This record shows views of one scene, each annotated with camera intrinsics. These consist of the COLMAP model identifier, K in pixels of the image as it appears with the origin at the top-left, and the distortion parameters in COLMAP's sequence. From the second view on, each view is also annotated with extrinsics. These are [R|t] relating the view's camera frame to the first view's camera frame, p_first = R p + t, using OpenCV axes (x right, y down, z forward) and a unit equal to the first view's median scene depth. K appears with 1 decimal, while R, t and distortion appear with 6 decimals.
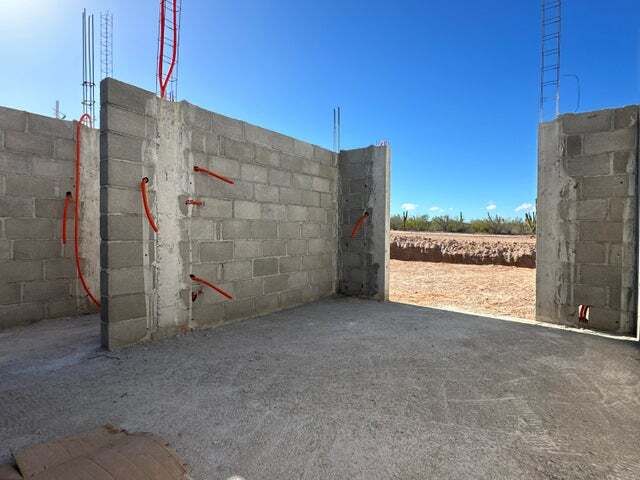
lens RADIAL K [[361.7, 0, 319.1], [0, 361.7, 238.1], [0, 0, 1]] dist [-0.004104, -0.000863]
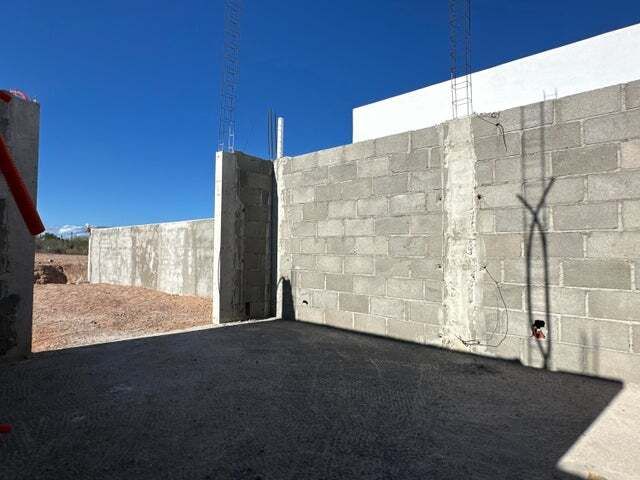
lens RADIAL K [[361.7, 0, 319.1], [0, 361.7, 238.1], [0, 0, 1]] dist [-0.004104, -0.000863]
pose [[0.056883, 0.029415, 0.997947, -0.592567], [0.000509, 0.999565, -0.029491, -0.006753], [-0.998381, 0.002185, 0.056843, 0.704619]]
